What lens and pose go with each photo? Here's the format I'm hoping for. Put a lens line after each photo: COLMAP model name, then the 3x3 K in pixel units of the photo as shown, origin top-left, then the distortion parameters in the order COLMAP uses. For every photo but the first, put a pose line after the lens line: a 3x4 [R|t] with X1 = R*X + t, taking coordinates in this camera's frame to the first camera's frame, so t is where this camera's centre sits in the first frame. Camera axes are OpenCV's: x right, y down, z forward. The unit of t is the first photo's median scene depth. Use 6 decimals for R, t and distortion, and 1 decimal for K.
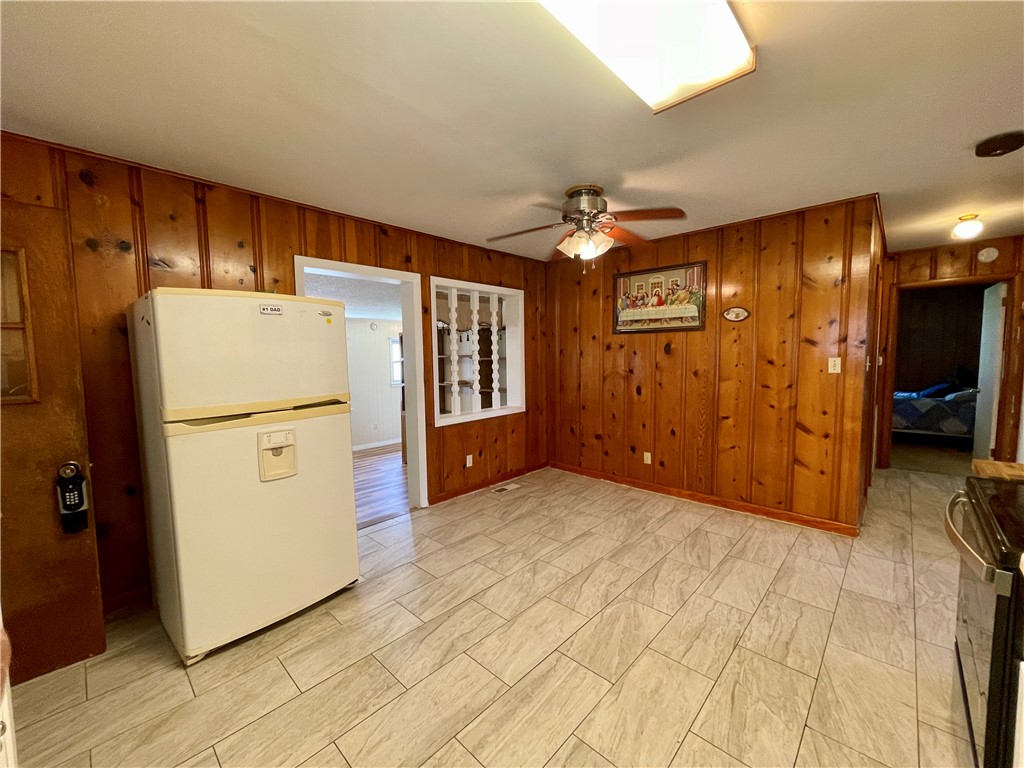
lens RADIAL K [[412.8, 0, 509.8], [0, 412.8, 386.8], [0, 0, 1]] dist [-0.002835, 0.001130]
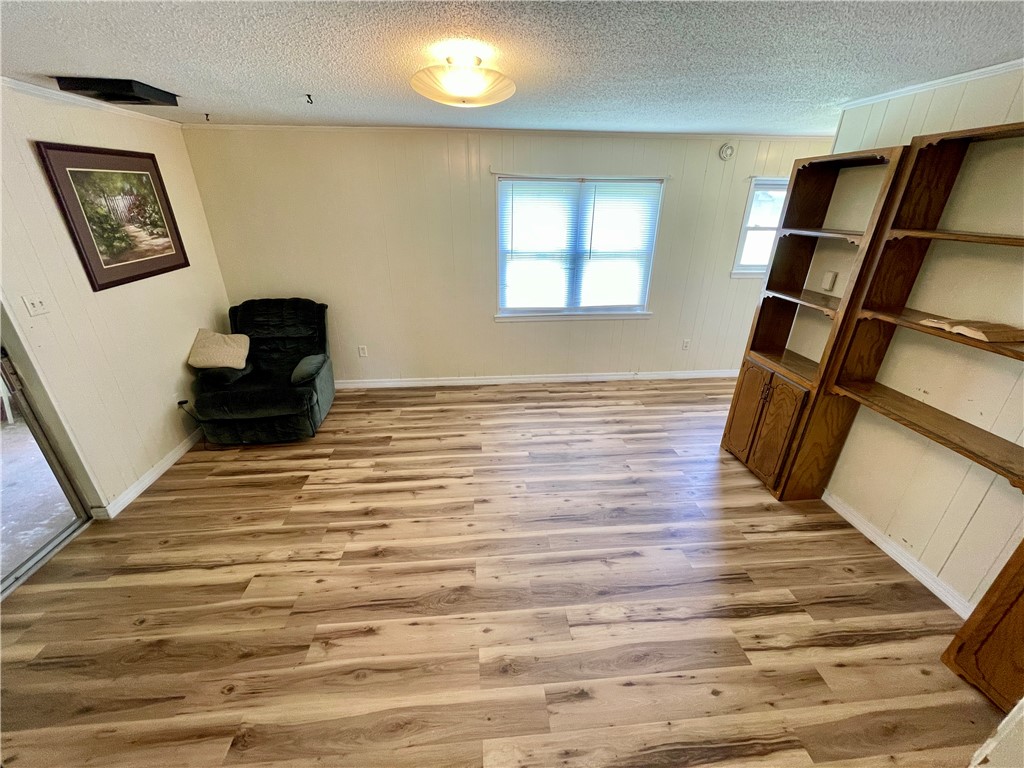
lens RADIAL K [[412.8, 0, 508.3], [0, 412.8, 389.3], [0, 0, 1]] dist [-0.002835, 0.001130]
pose [[0.747453, 0.288713, -0.598296, -0.330155], [-0.067121, 0.928835, 0.364364, -0.096219], [0.660915, -0.232187, 0.713639, 0.918194]]
